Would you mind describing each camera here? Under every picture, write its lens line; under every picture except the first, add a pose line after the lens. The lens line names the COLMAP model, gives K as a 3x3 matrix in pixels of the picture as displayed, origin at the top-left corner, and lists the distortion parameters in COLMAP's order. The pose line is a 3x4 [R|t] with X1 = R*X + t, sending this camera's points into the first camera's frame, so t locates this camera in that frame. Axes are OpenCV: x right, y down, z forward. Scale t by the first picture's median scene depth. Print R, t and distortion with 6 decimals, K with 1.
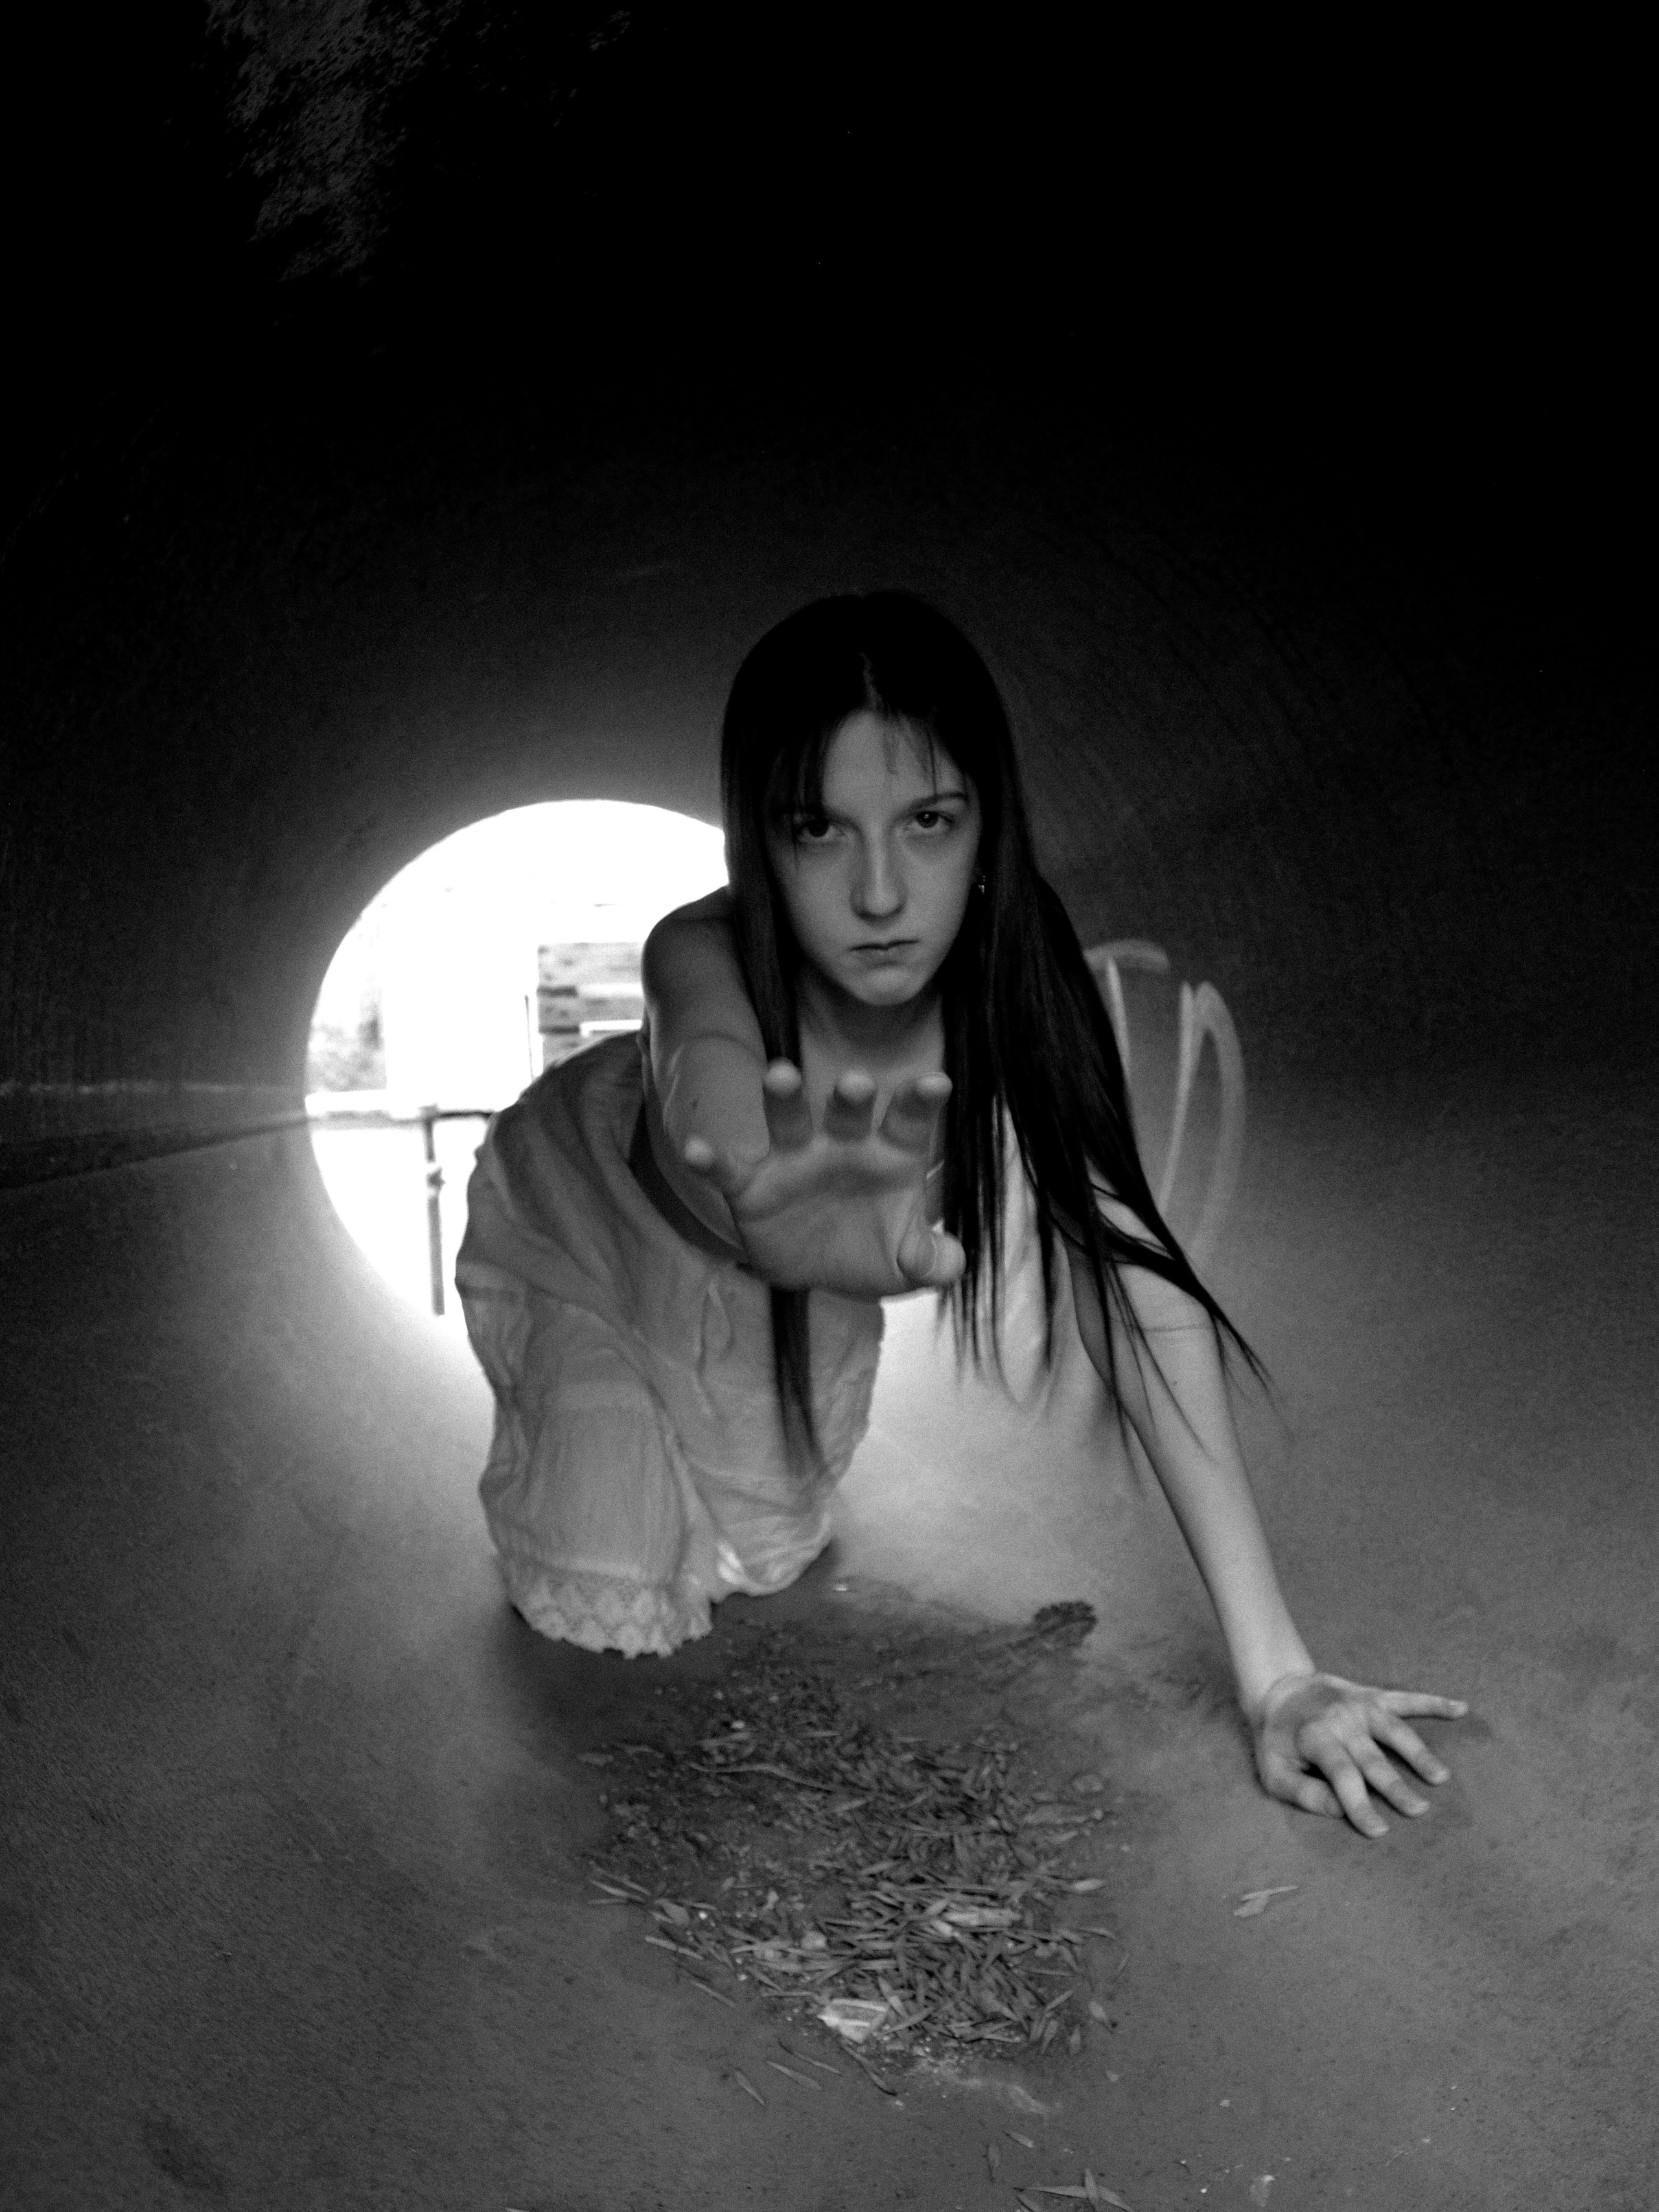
lens RADIAL K [[1808.6, 0, 798.1], [0, 1808.6, 1140.5], [0, 0, 1]] dist [0.000251, 0.000915]
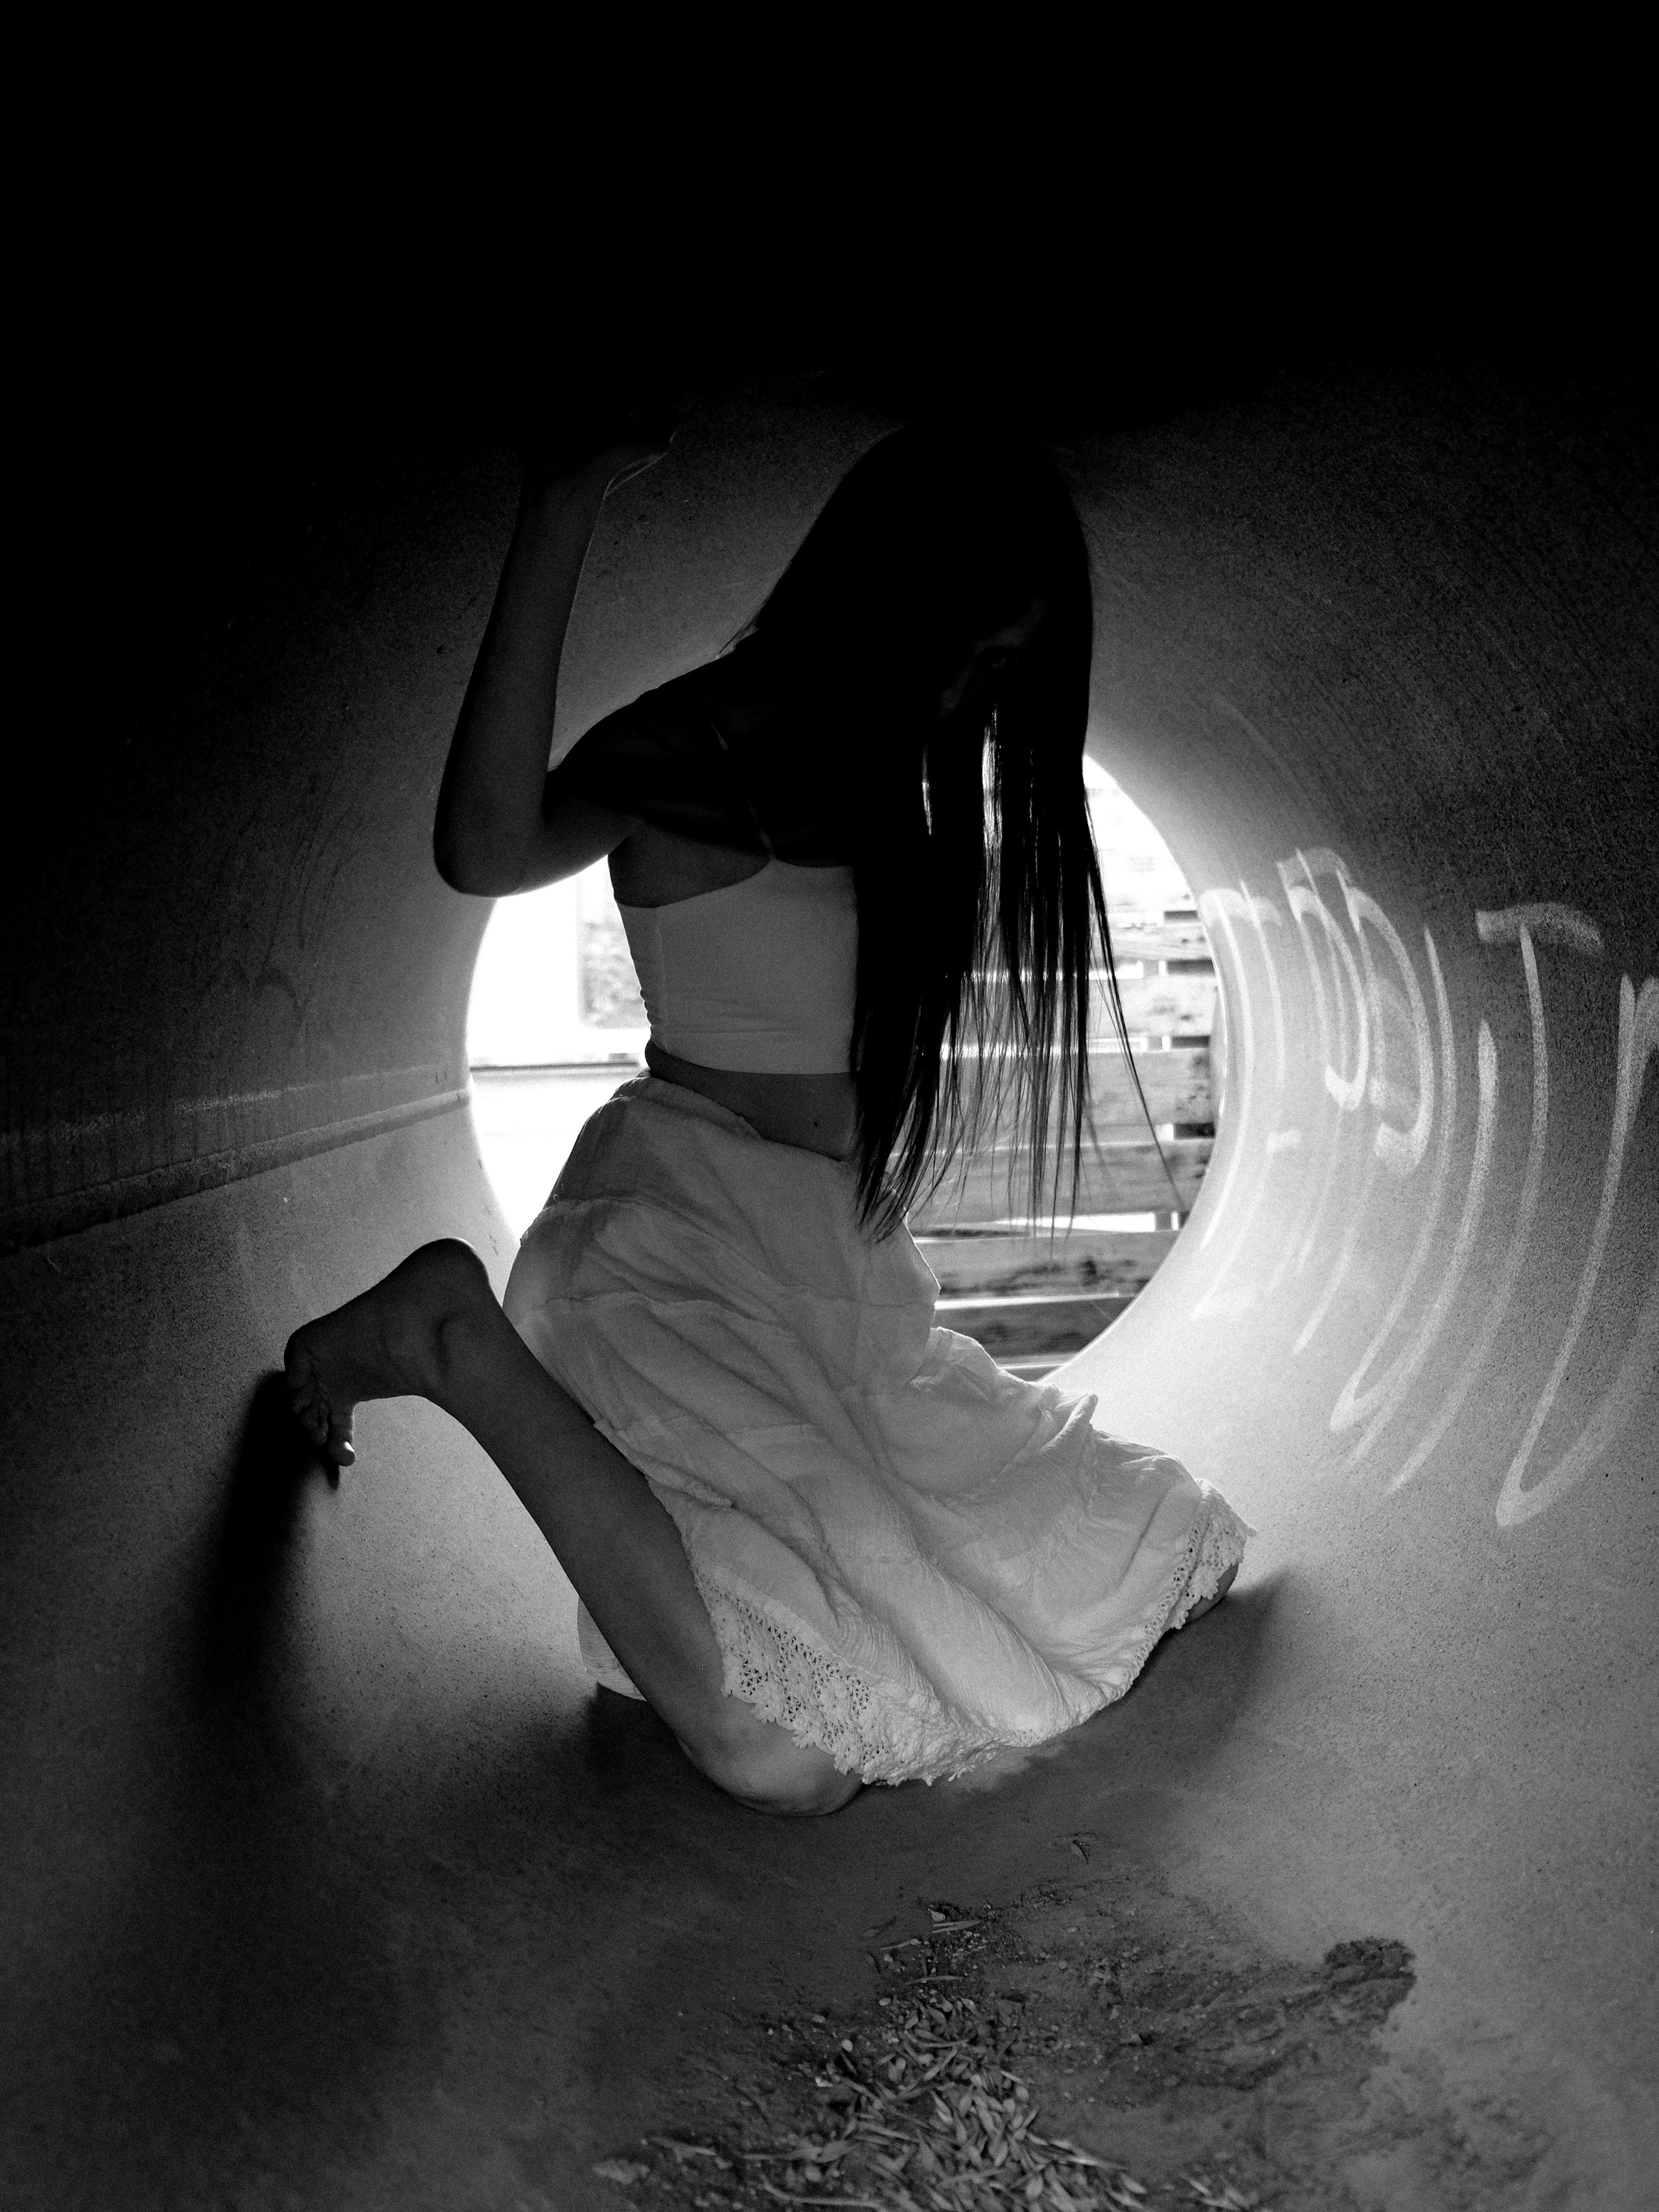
lens RADIAL K [[2334.9, 0, 832.3], [0, 2334.9, 1164.9], [0, 0, 1]] dist [-0.044989, 0.012888]
pose [[0.987927, 0.023107, -0.153190, 0.080492], [-0.017616, 0.999156, 0.037105, -0.060405], [0.153918, -0.033958, 0.987500, 0.150266]]
